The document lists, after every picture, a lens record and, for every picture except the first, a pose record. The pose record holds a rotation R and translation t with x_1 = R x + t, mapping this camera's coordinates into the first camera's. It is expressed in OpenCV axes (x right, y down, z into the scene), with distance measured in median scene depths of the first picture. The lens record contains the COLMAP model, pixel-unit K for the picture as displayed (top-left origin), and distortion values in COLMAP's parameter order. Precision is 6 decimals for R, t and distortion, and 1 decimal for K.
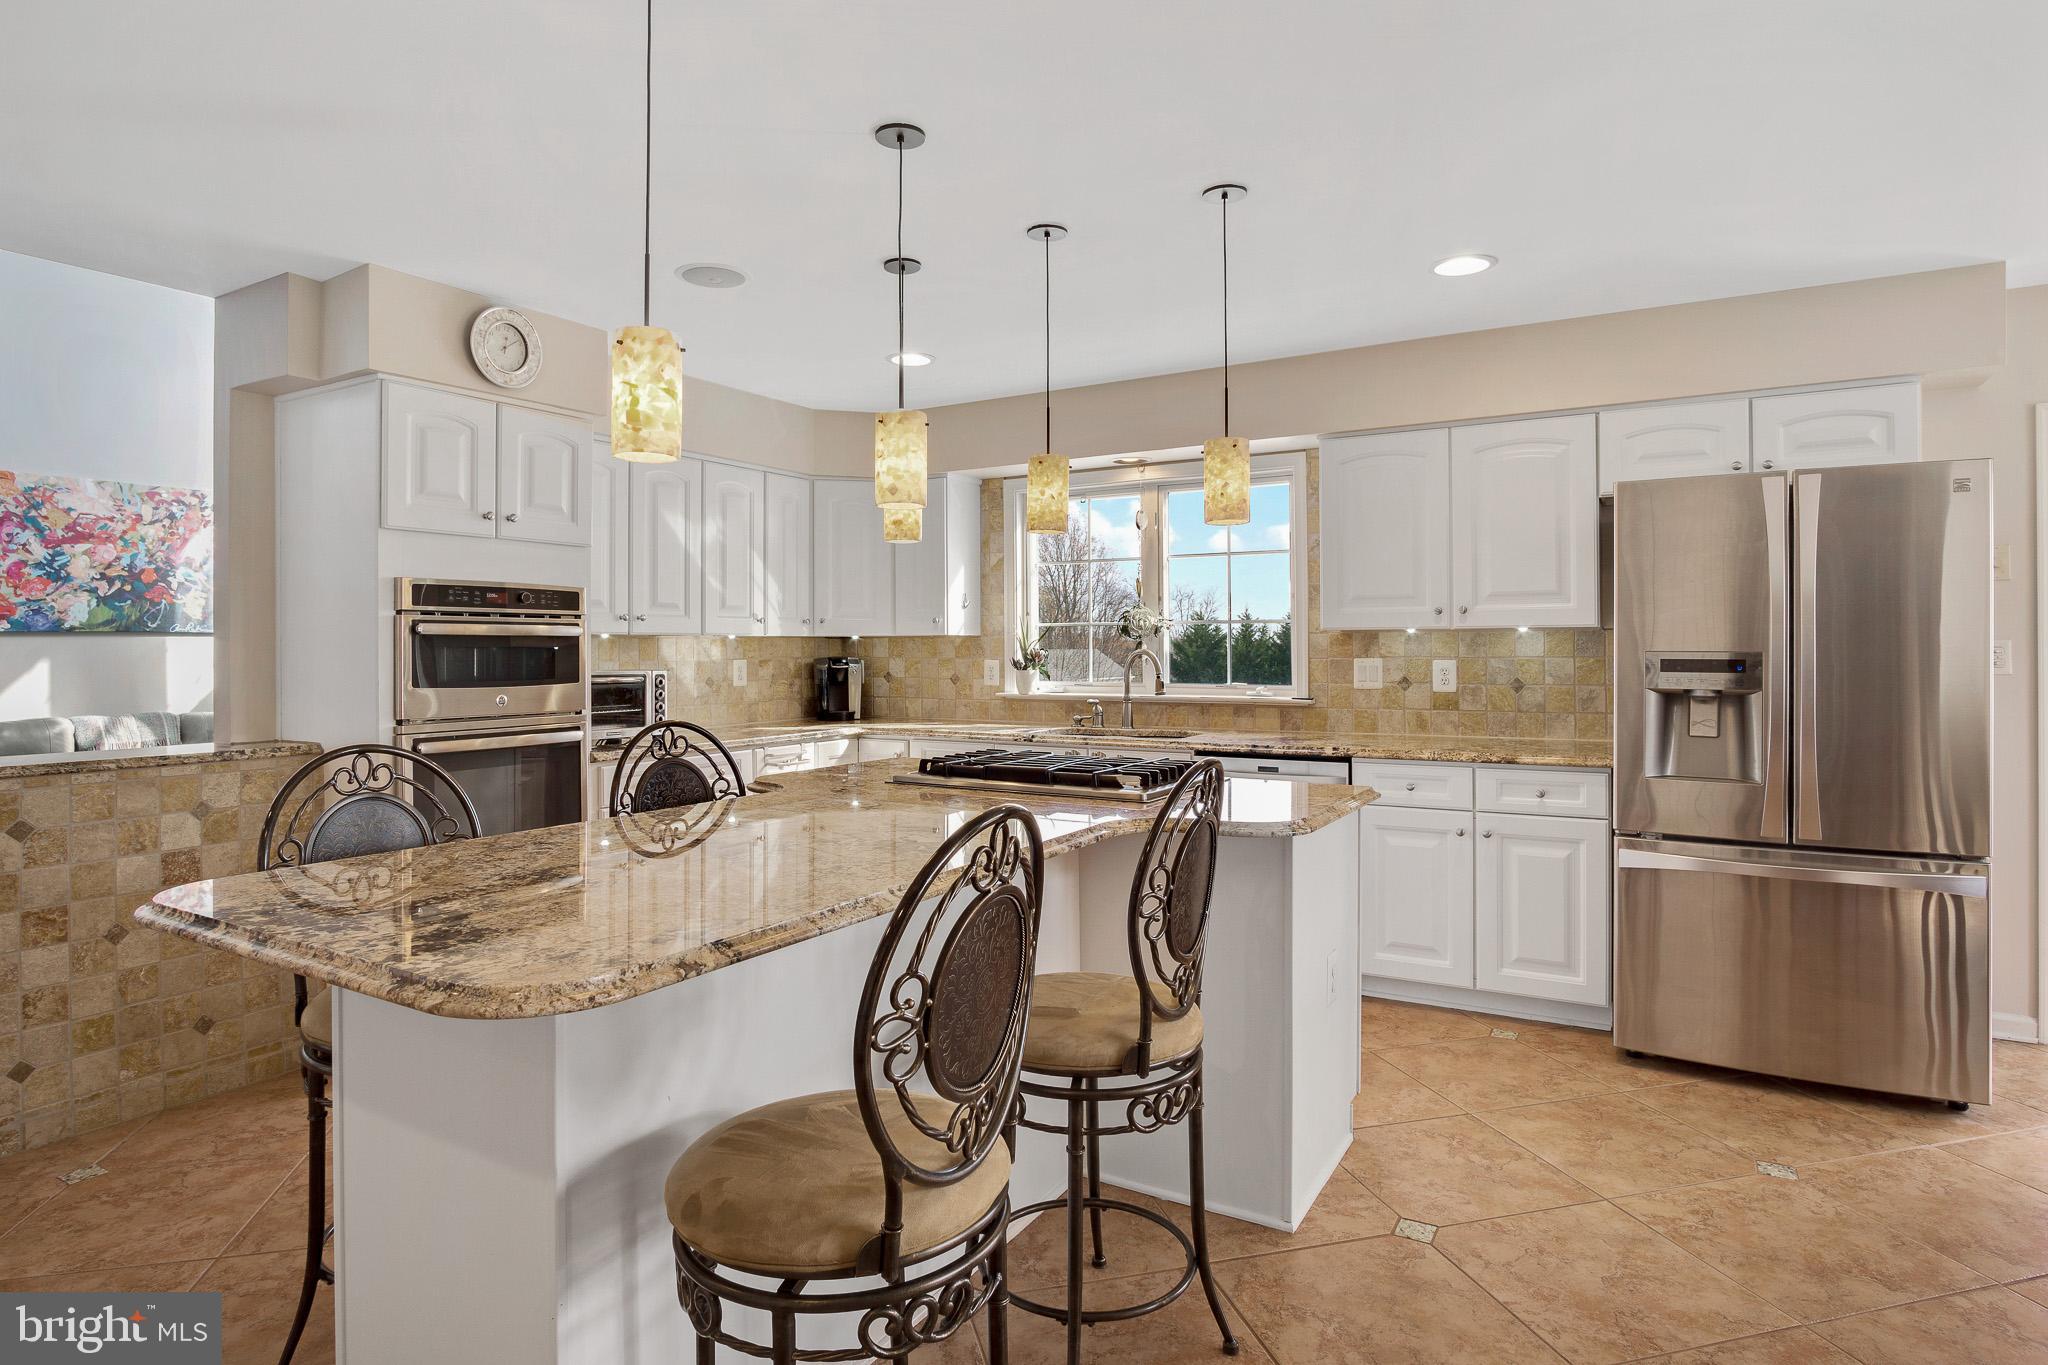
lens RADIAL K [[1105.9, 0, 995.1], [0, 1105.9, 643.1], [0, 0, 1]] dist [-0.026879, 0.000045]
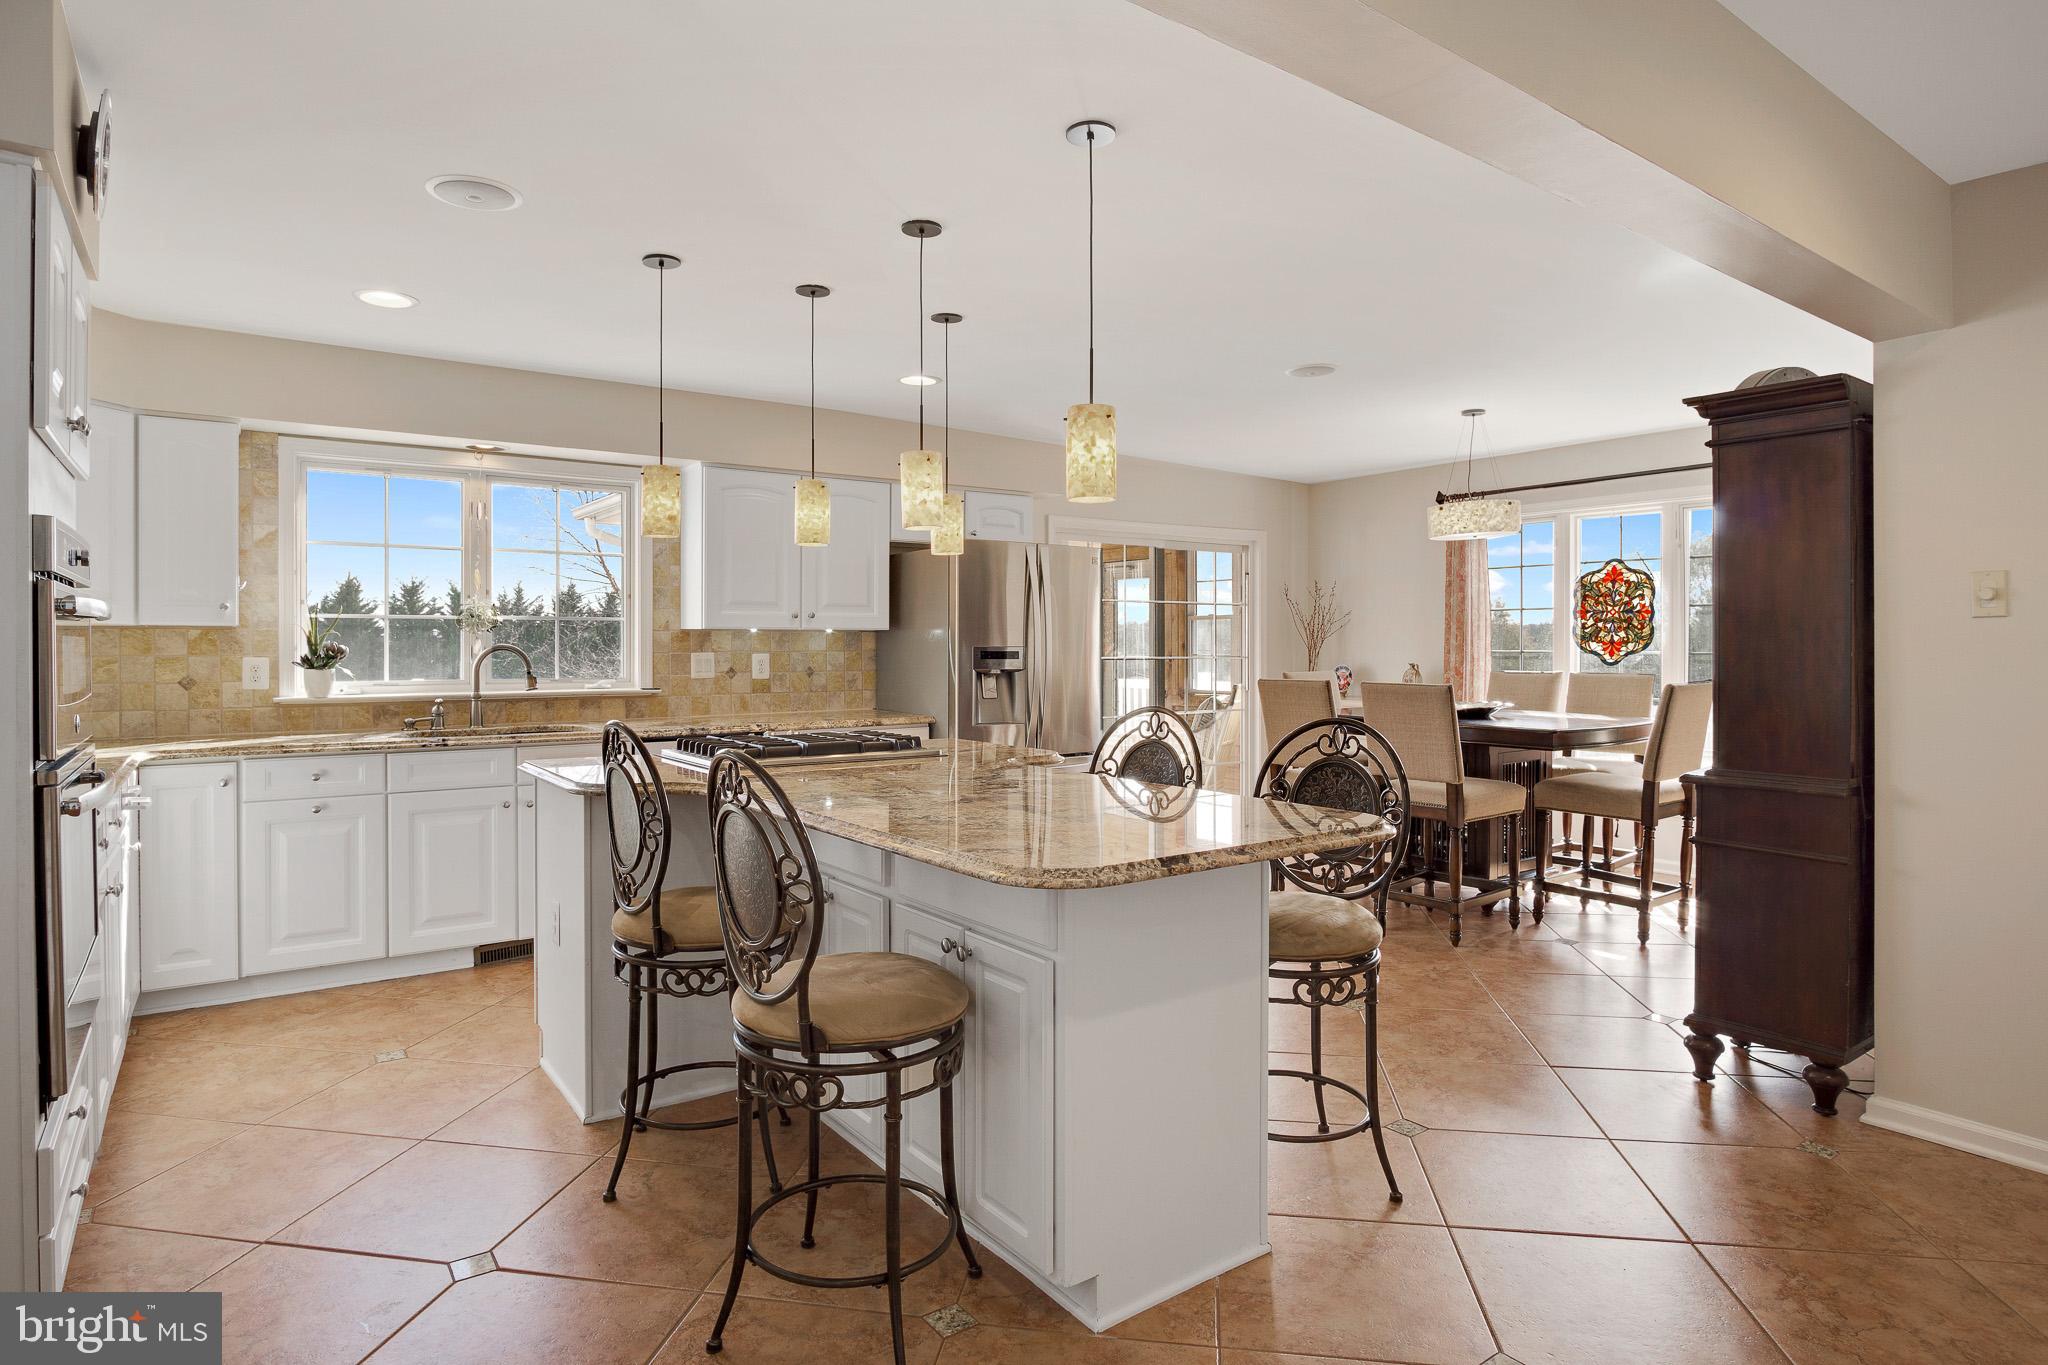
lens RADIAL K [[1105.9, 0, 1026.2], [0, 1105.9, 654.0], [0, 0, 1]] dist [-0.026879, 0.000045]
pose [[0.391862, -0.003220, 0.920018, -0.625624], [-0.005335, 0.999969, 0.005772, 0.006545], [-0.920008, -0.007170, 0.391833, 0.213883]]
